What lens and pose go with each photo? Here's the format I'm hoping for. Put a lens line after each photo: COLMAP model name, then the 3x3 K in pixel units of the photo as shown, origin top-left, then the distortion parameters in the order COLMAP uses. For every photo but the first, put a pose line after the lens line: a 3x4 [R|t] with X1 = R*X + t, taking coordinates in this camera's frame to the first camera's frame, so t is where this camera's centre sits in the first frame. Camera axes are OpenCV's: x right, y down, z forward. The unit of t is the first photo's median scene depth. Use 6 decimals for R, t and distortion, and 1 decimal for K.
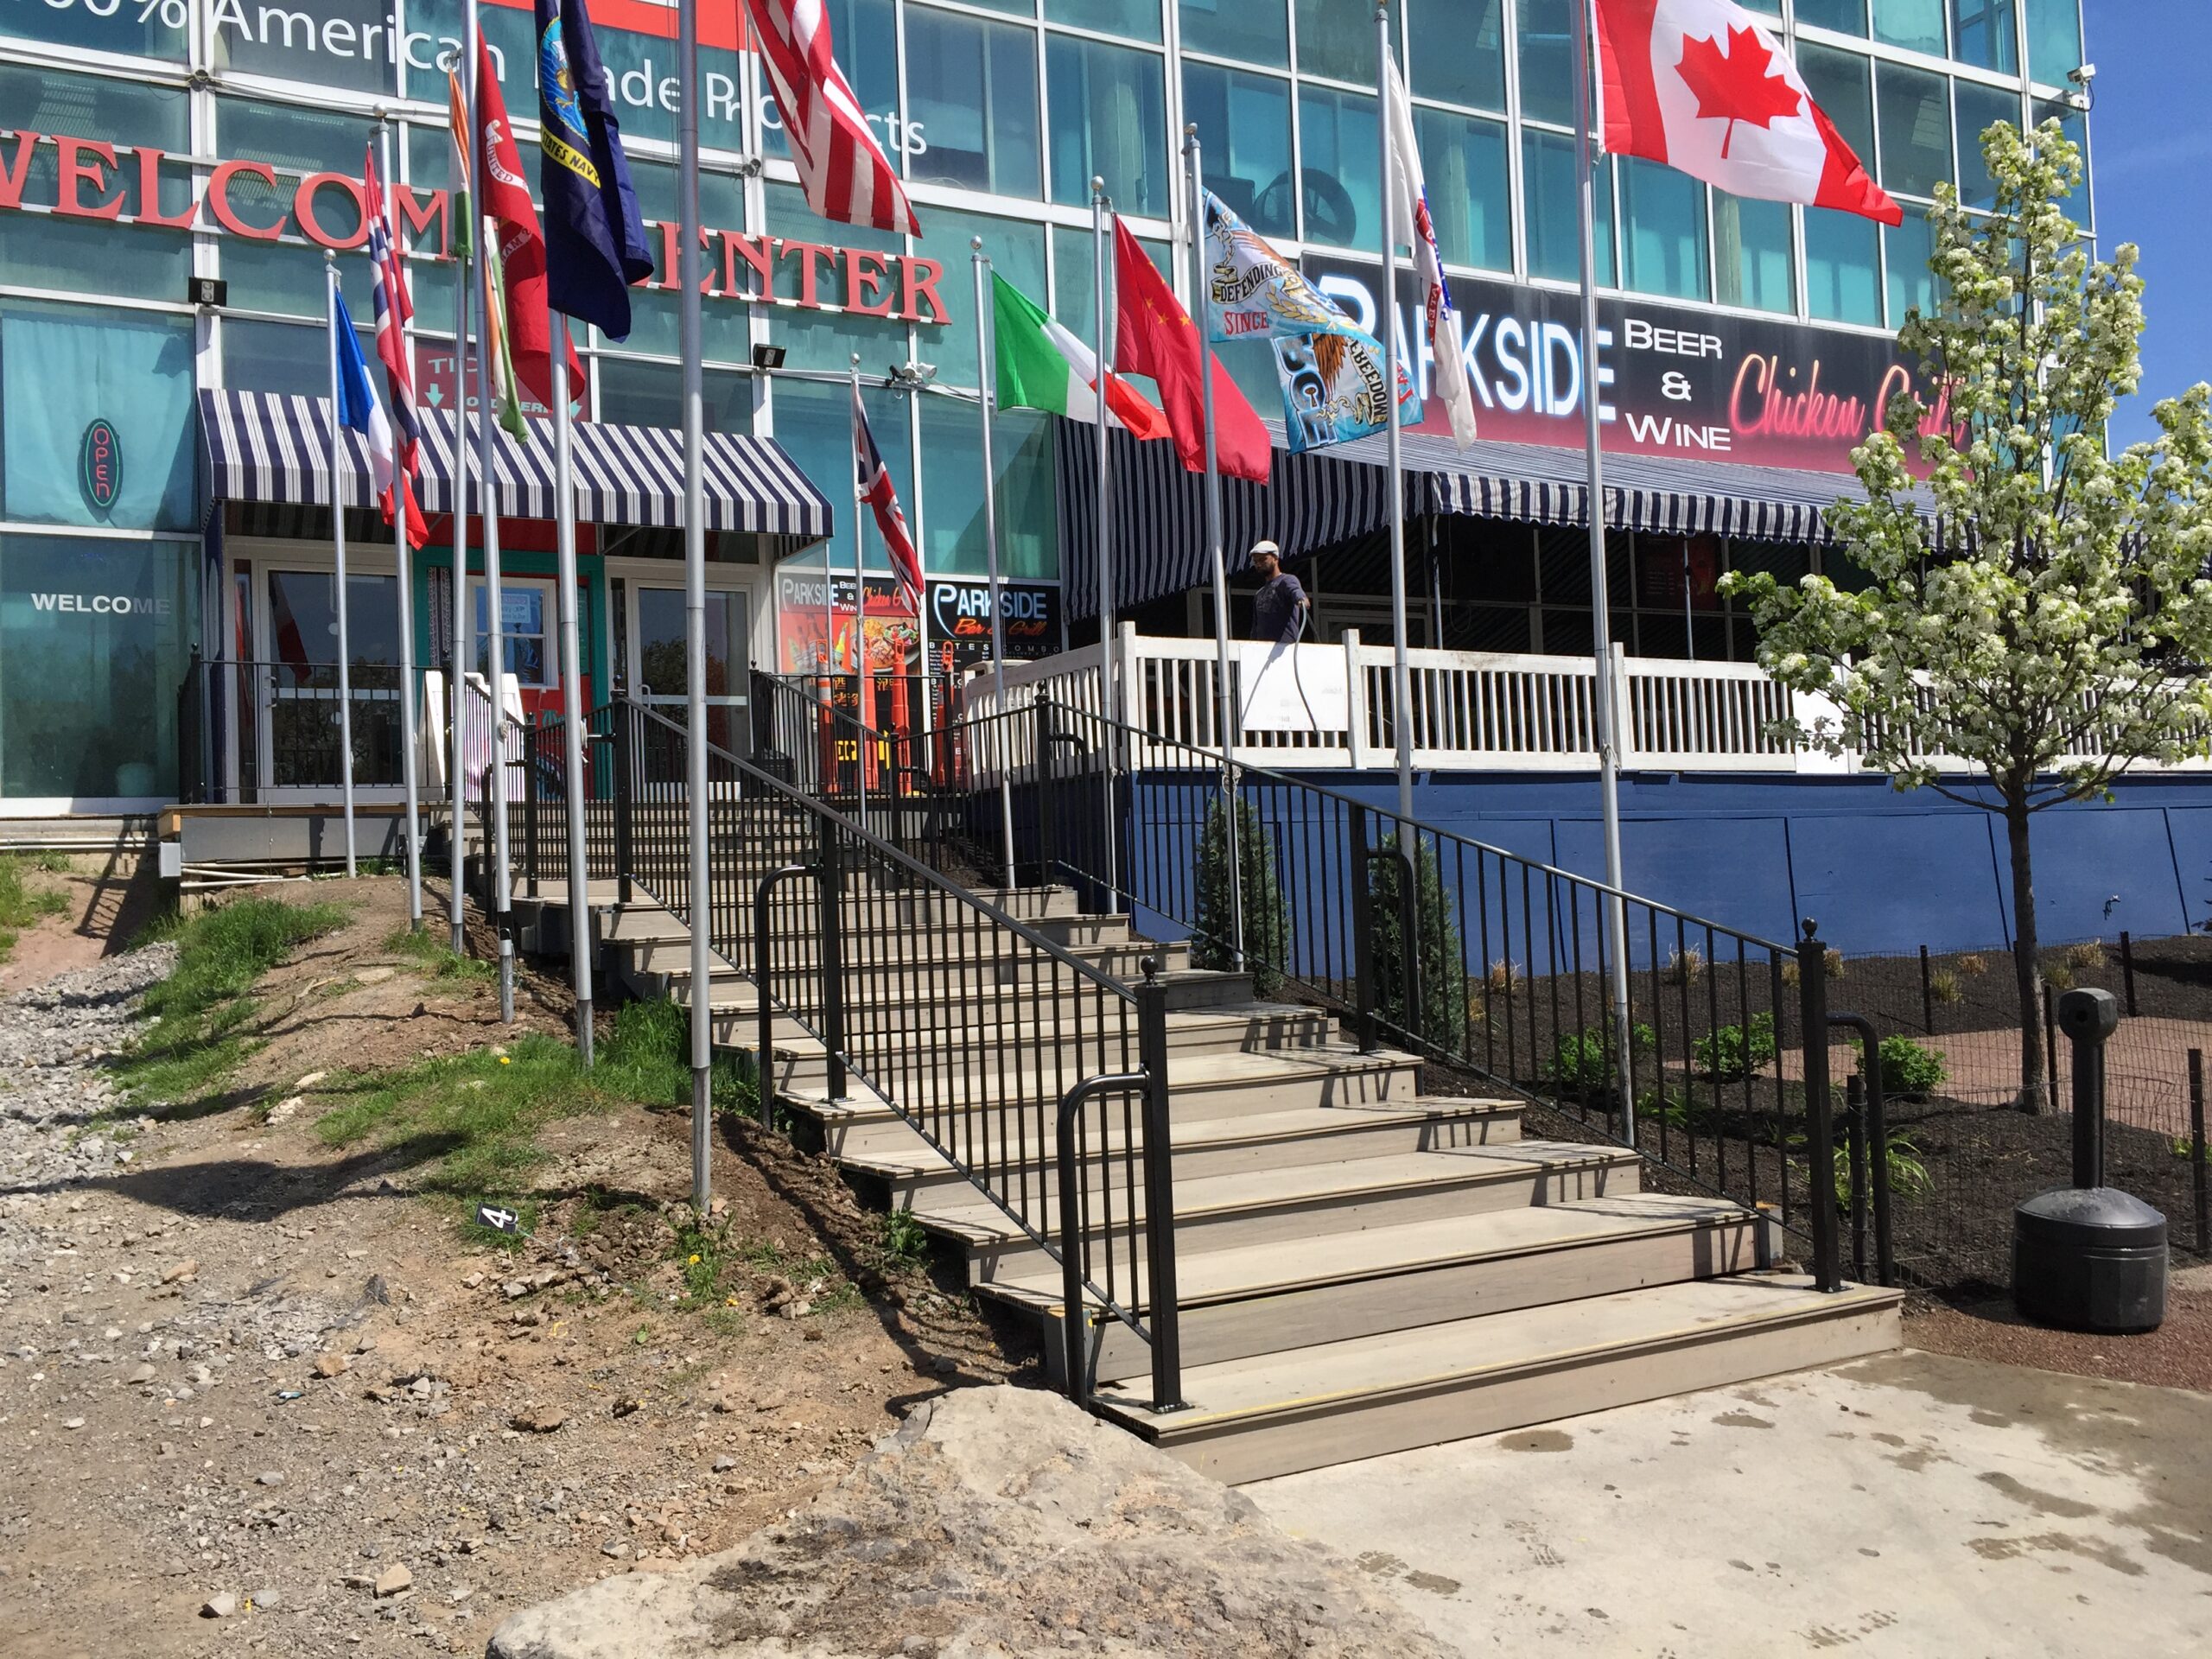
lens RADIAL K [[1884.6, 0, 1106.0], [0, 1884.6, 829.5], [0, 0, 1]] dist [0.077737, -0.072774]
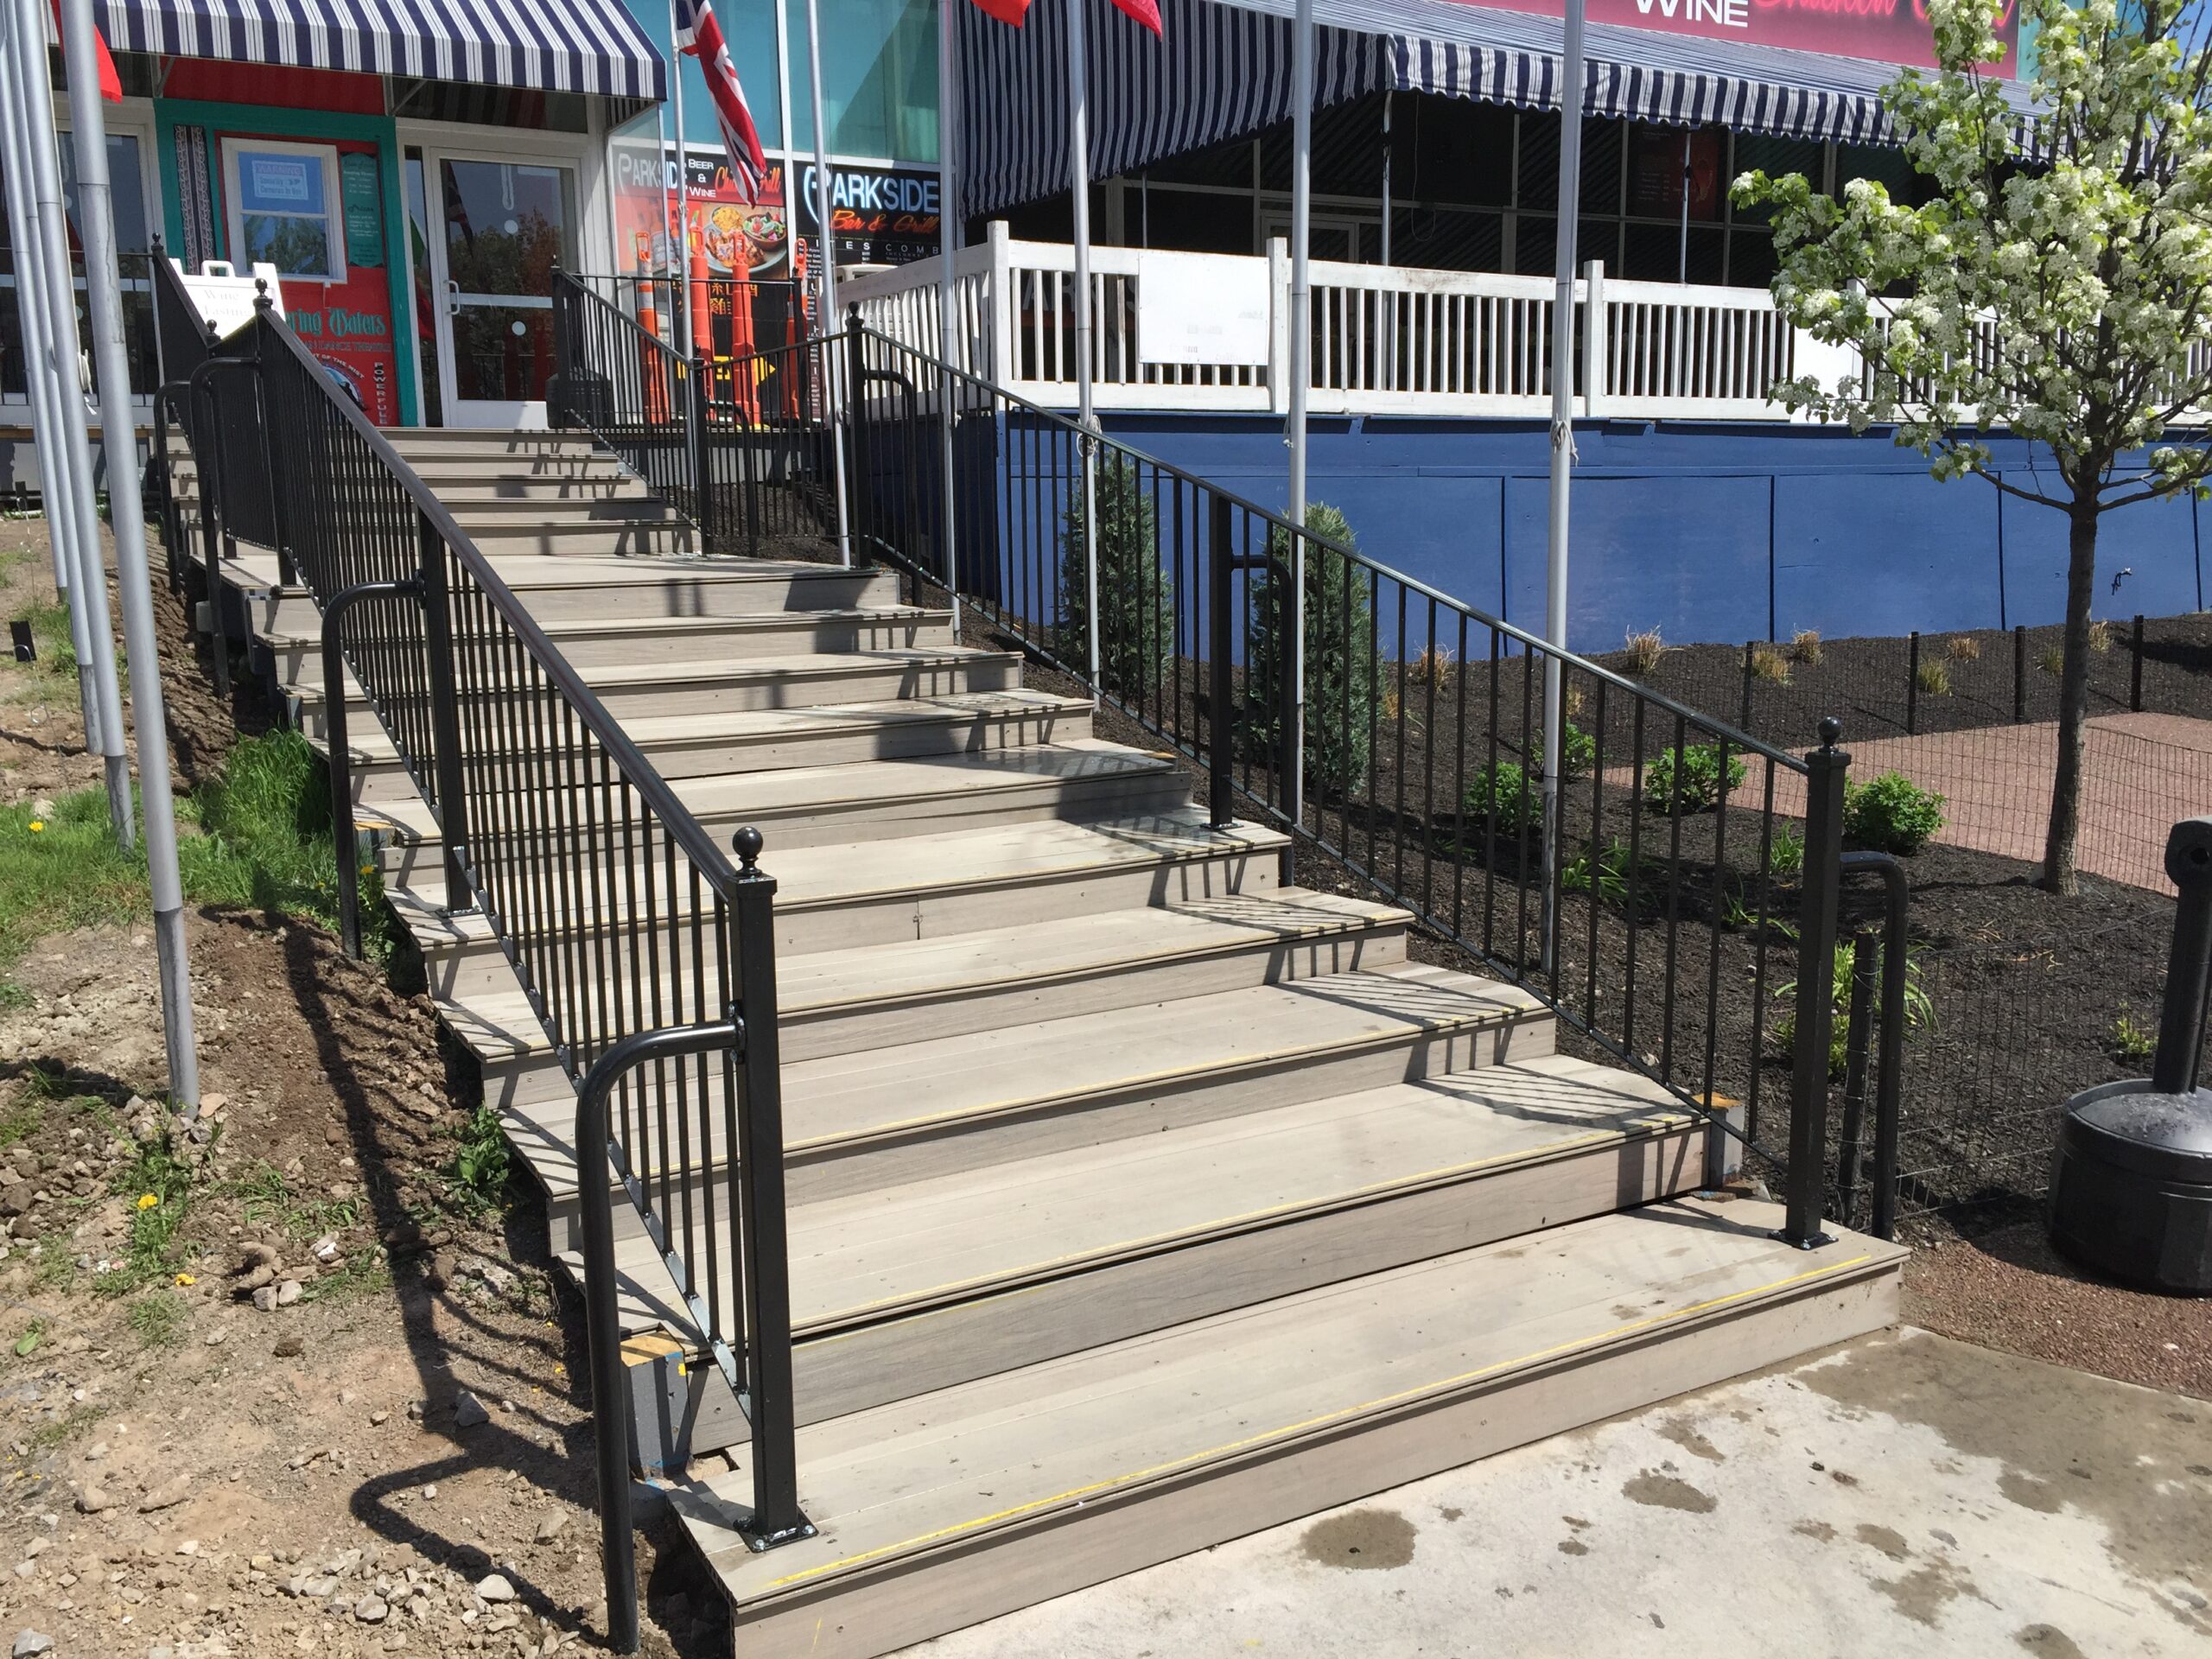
lens RADIAL K [[1832.2, 0, 1106.0], [0, 1832.2, 829.5], [0, 0, 1]] dist [0.078411, -0.089275]
pose [[0.999642, 0.019851, 0.017926, 0.070359], [-0.023170, 0.977521, 0.209561, -0.031668], [-0.013363, -0.209901, 0.977631, 0.244554]]
